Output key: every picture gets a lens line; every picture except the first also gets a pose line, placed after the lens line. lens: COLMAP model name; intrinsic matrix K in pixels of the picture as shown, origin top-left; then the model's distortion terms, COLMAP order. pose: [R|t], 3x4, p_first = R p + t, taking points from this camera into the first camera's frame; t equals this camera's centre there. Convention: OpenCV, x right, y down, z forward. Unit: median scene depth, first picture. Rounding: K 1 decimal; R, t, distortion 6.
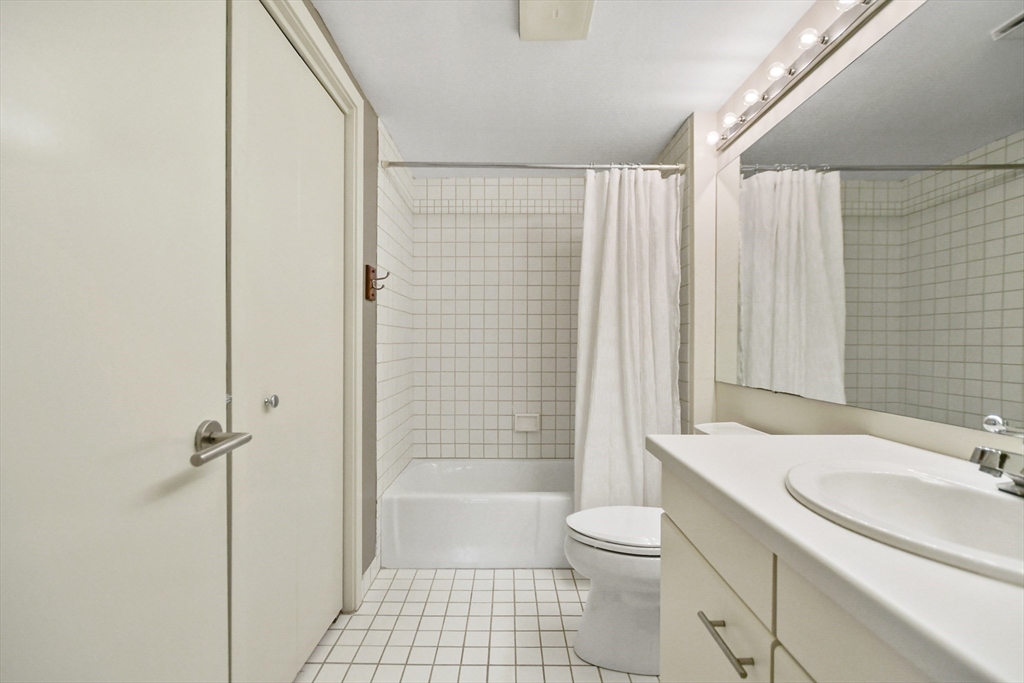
lens RADIAL K [[452.3, 0, 512.4], [0, 452.3, 343.2], [0, 0, 1]] dist [-0.014992, 0.004683]
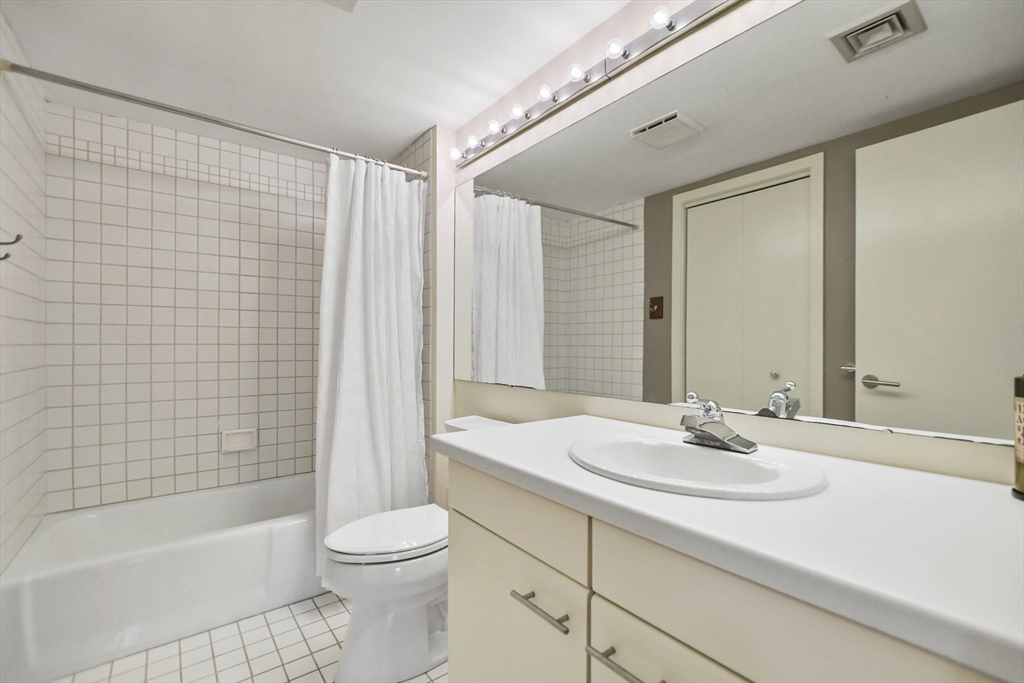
lens RADIAL K [[452.3, 0, 511.1], [0, 452.3, 344.1], [0, 0, 1]] dist [-0.014992, 0.004683]
pose [[0.792568, -0.000047, 0.609783, -0.100544], [0.000740, 0.999999, -0.000884, 0.000778], [-0.609782, 0.001152, 0.792568, 0.056049]]
